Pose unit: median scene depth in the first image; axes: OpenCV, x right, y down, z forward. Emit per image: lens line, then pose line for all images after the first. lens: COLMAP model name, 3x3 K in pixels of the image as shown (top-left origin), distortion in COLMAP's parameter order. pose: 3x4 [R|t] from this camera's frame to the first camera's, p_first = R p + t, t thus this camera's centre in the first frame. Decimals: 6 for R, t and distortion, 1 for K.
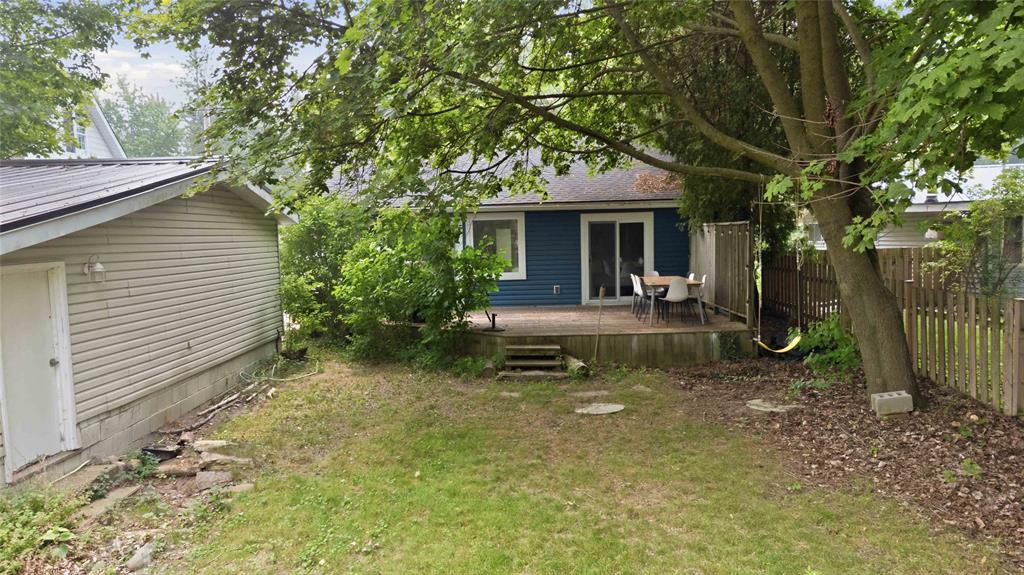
lens RADIAL K [[761.8, 0, 512.4], [0, 761.8, 287.5], [0, 0, 1]] dist [0.026724, 0.015815]
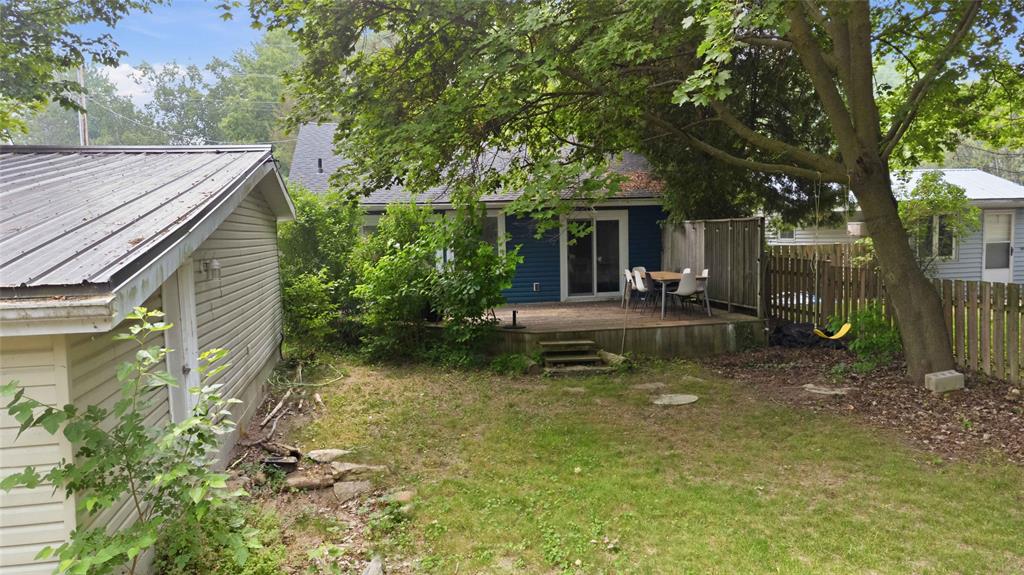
lens RADIAL K [[761.8, 0, 510.8], [0, 761.8, 286.4], [0, 0, 1]] dist [0.026724, 0.015815]
pose [[0.980986, -0.015989, 0.193418, -0.233082], [0.016641, 0.999860, -0.001745, 0.004717], [-0.193363, 0.004931, 0.981115, 0.030424]]
